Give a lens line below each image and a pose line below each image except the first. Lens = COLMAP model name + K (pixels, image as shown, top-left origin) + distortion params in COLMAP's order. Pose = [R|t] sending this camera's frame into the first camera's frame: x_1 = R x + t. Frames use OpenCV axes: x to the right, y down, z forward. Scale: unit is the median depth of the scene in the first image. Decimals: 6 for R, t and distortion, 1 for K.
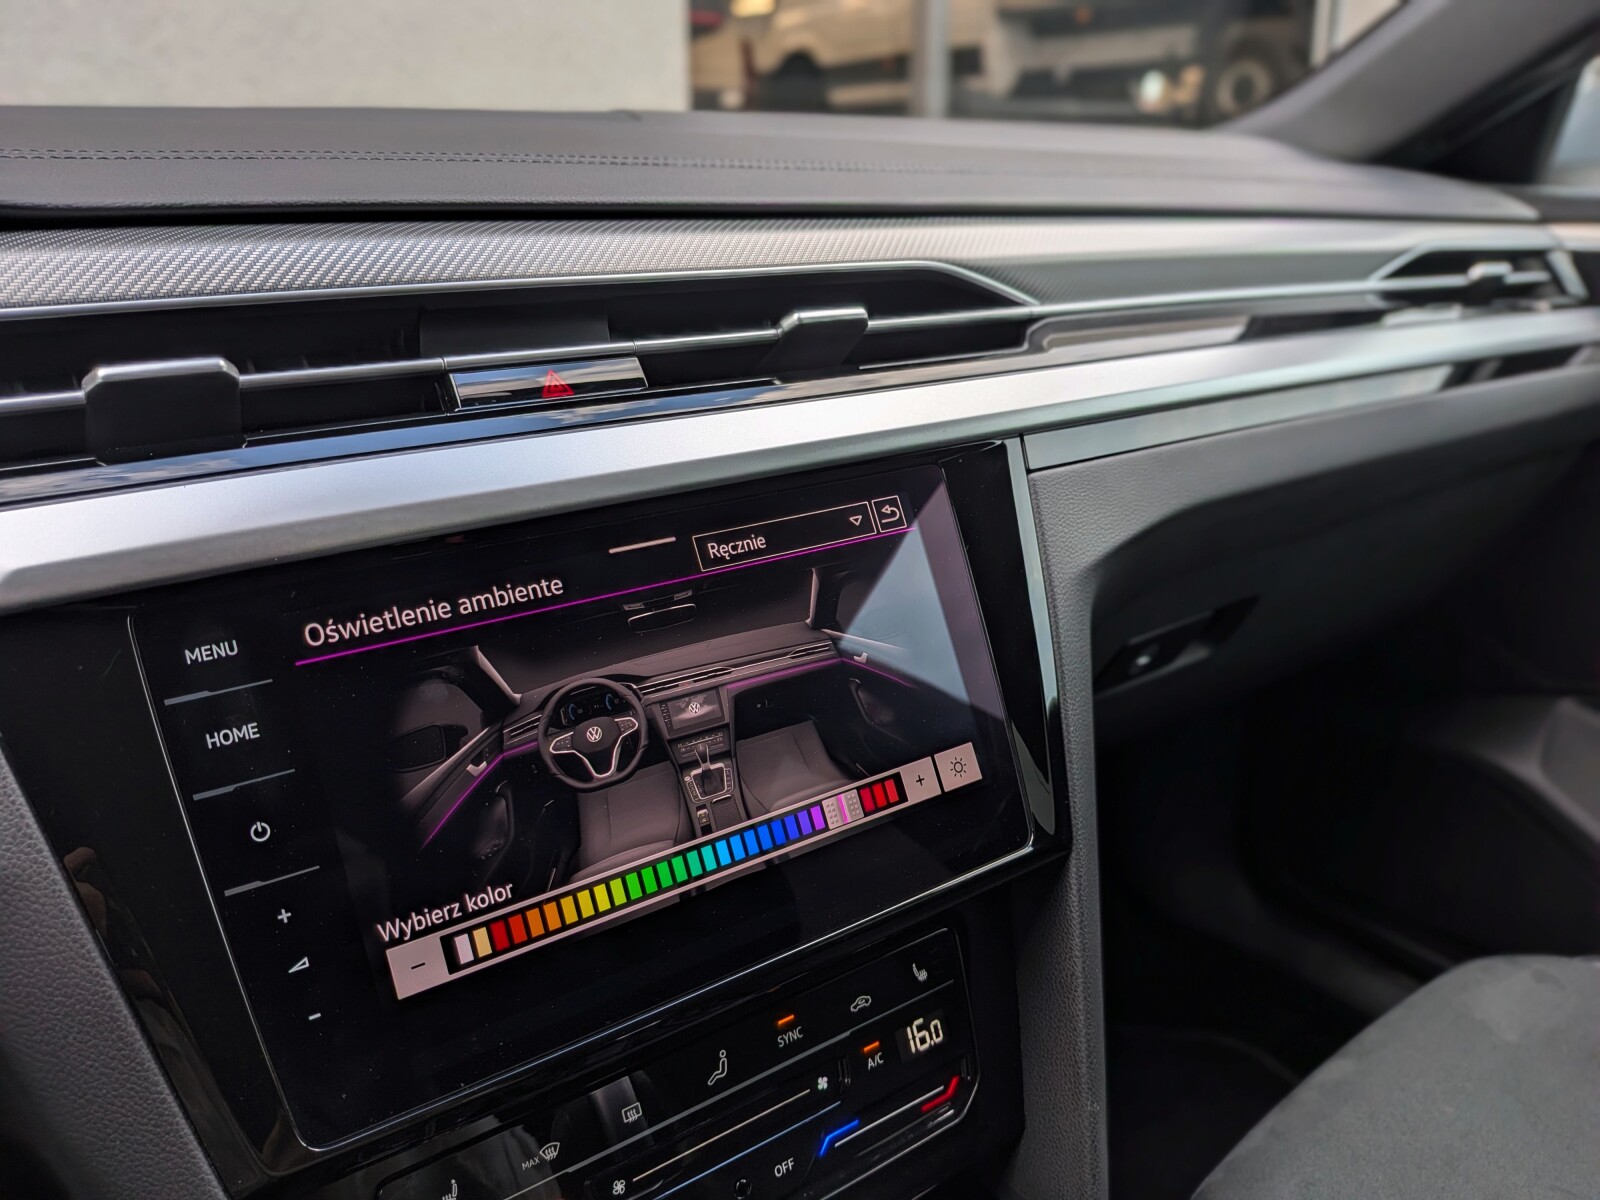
lens RADIAL K [[1162.2, 0, 773.8], [0, 1162.2, 593.5], [0, 0, 1]] dist [0.051540, -0.097533]
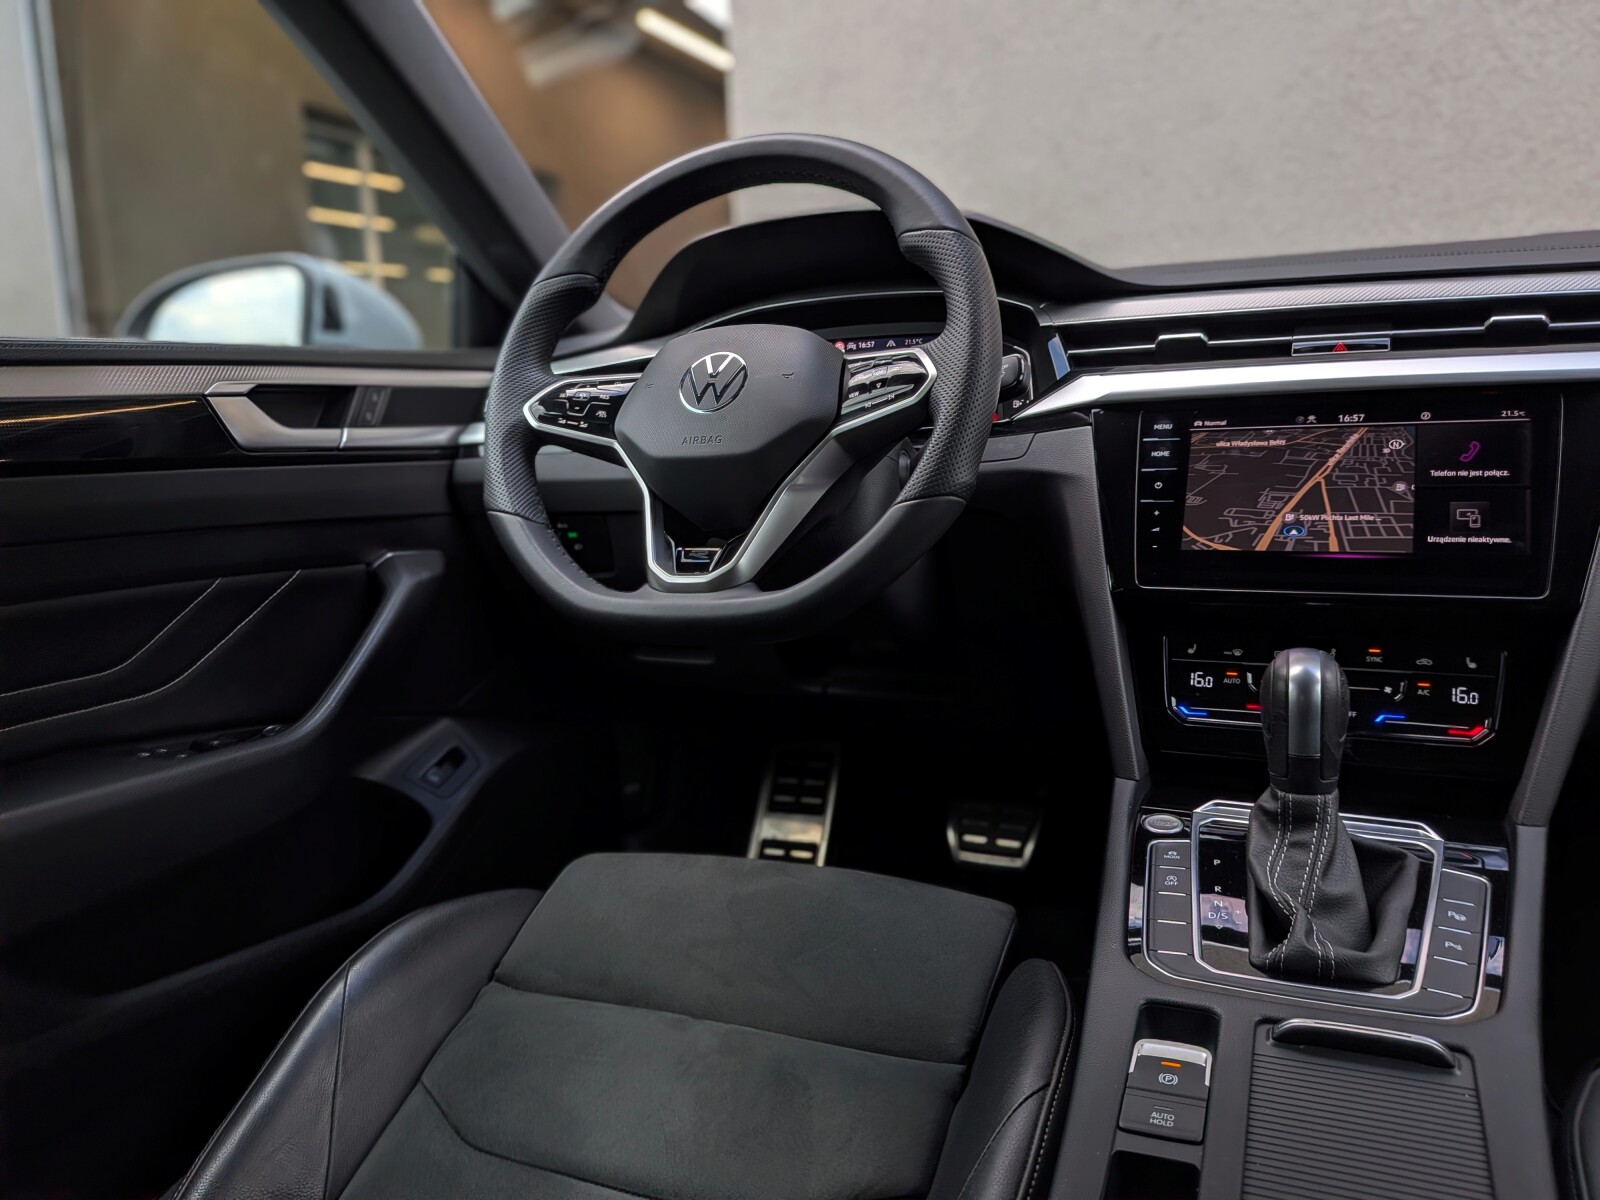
lens RADIAL K [[1162.2, 0, 801.9], [0, 1162.2, 591.3], [0, 0, 1]] dist [0.051540, -0.097533]
pose [[0.501072, 0.124160, -0.856453, 1.181365], [-0.258982, 0.965814, -0.011505, 0.524267], [0.825745, 0.227571, 0.516097, -0.841118]]
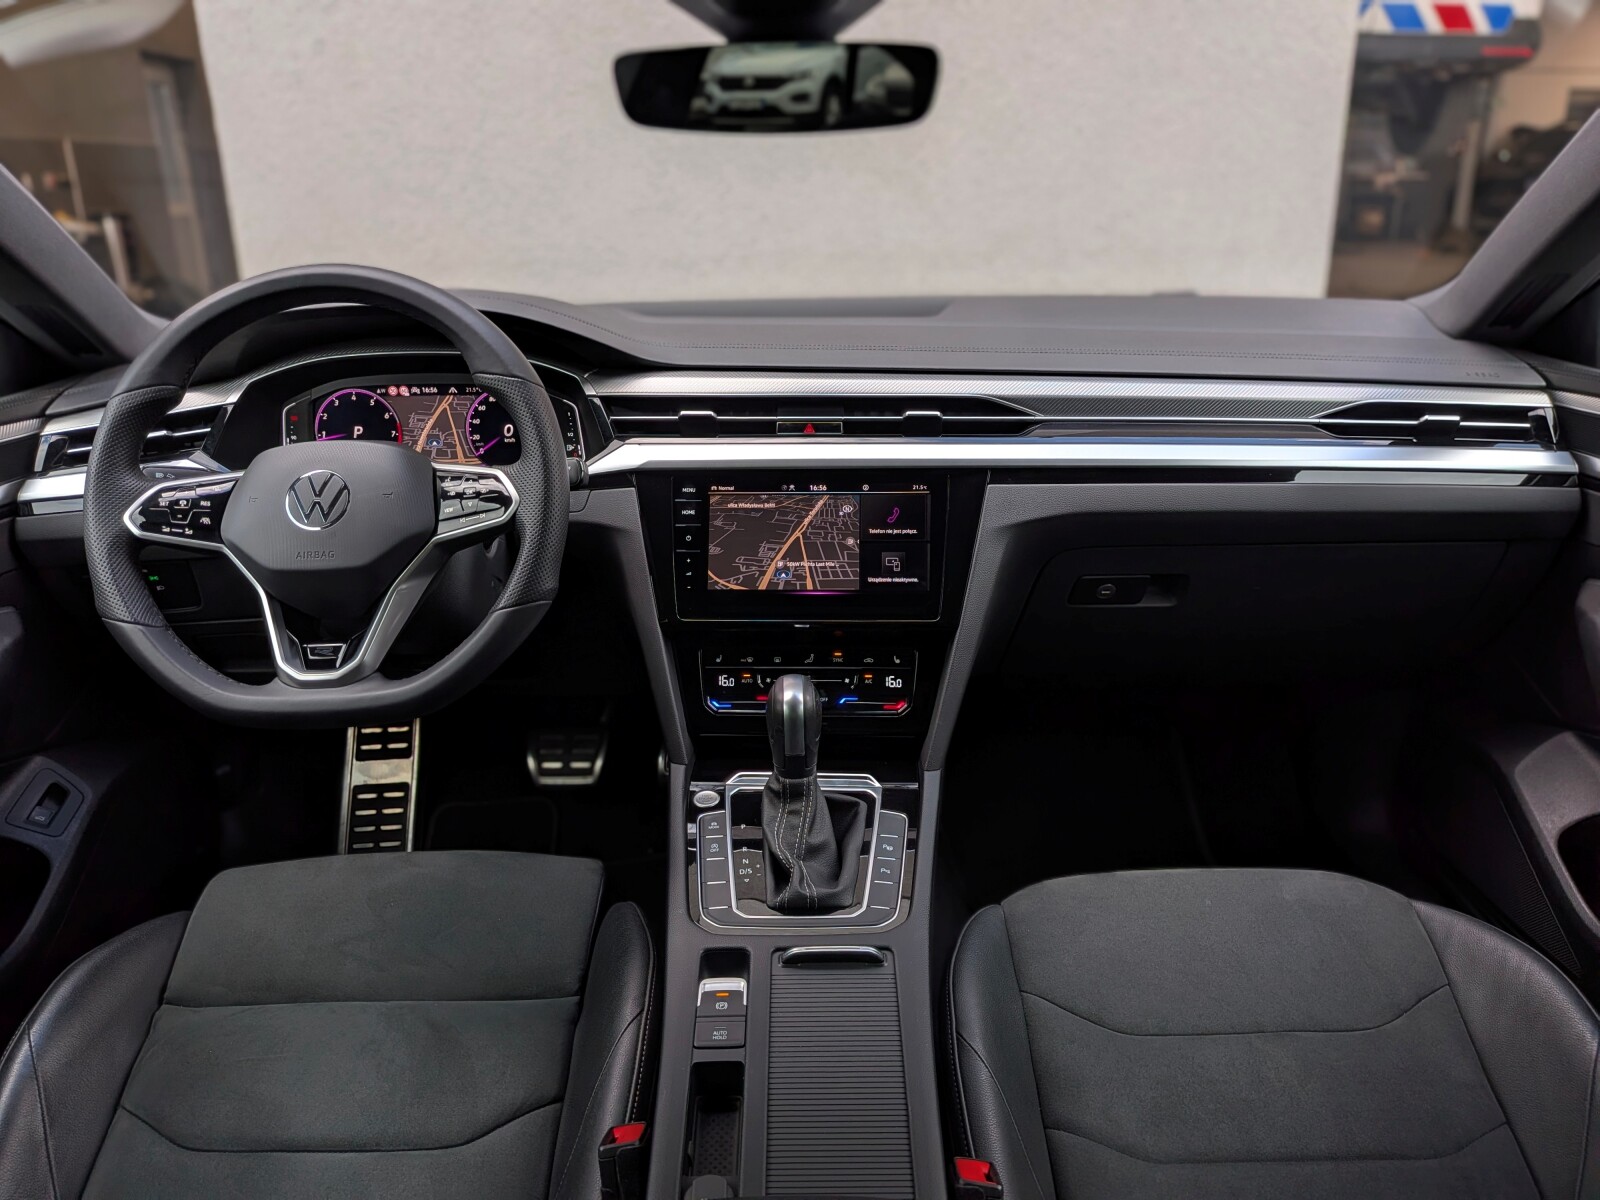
lens RADIAL K [[1162.2, 0, 806.4], [0, 1162.2, 588.9], [0, 0, 1]] dist [0.051540, -0.097533]
pose [[0.804350, 0.199762, -0.559568, 1.470573], [-0.196136, 0.978265, 0.067298, 0.026906], [0.560849, 0.055621, 0.826048, -1.380841]]
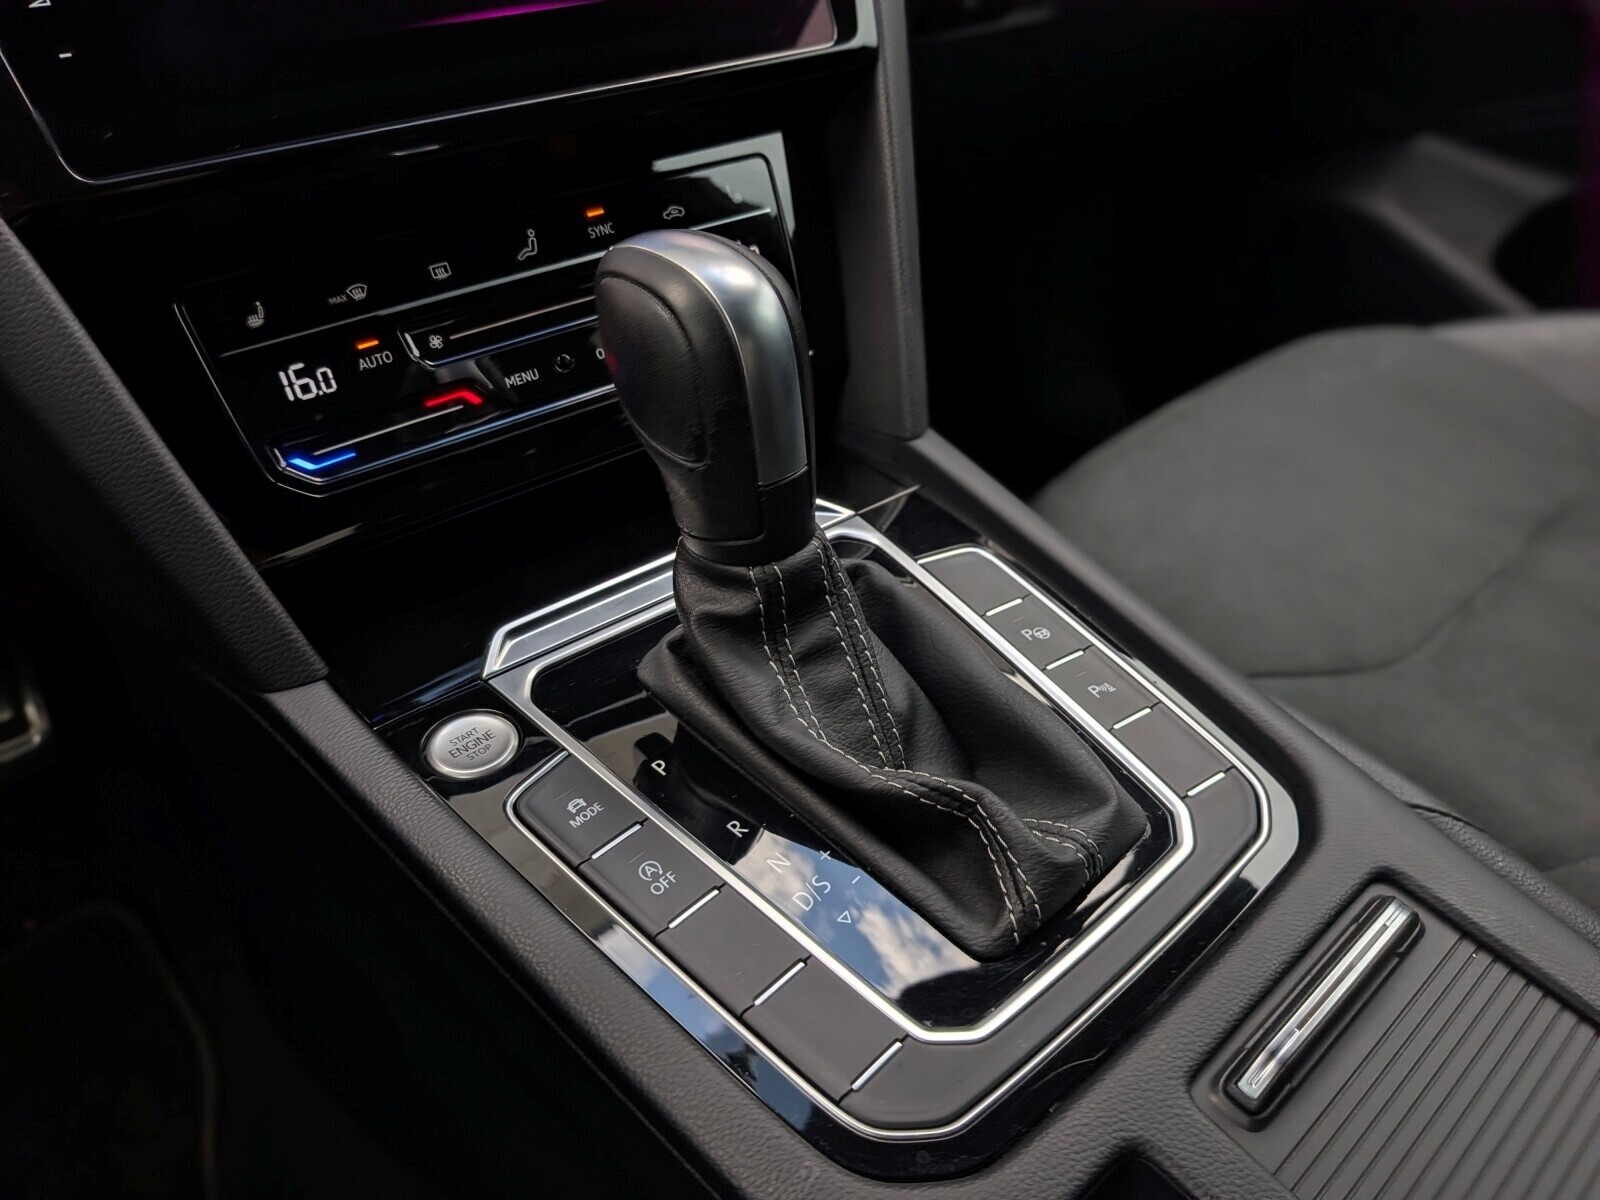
lens RADIAL K [[1200.3, 0, 784.4], [0, 1200.3, 587.1], [0, 0, 1]] dist [0.032125, -0.058165]
pose [[0.994673, -0.083489, 0.060454, 0.079836], [0.068809, 0.974485, 0.213645, 0.451803], [-0.076749, -0.208347, 0.975039, -0.089425]]
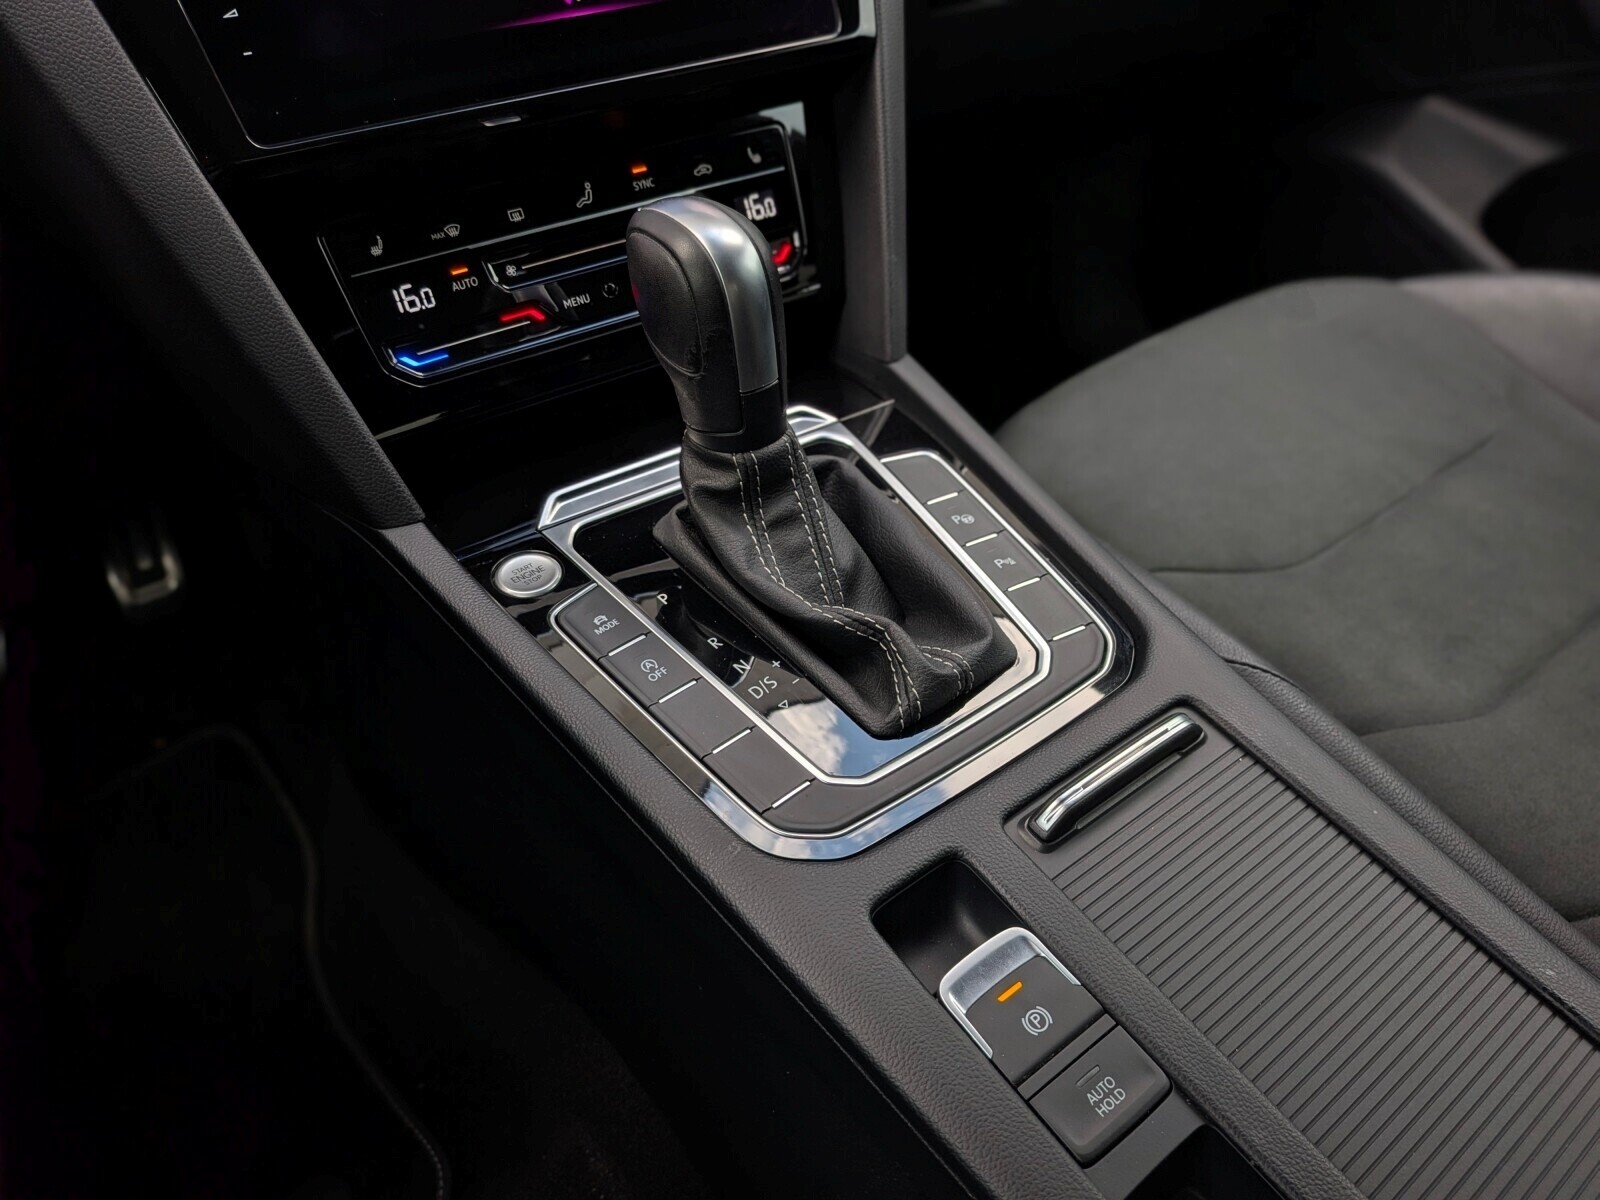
lens RADIAL K [[1162.2, 0, 800.9], [0, 1162.2, 598.7], [0, 0, 1]] dist [0.051540, -0.097533]
pose [[0.999285, -0.036508, 0.009800, 0.150863], [0.032046, 0.955690, 0.292625, 0.428240], [-0.020049, -0.292102, 0.956177, -0.344711]]
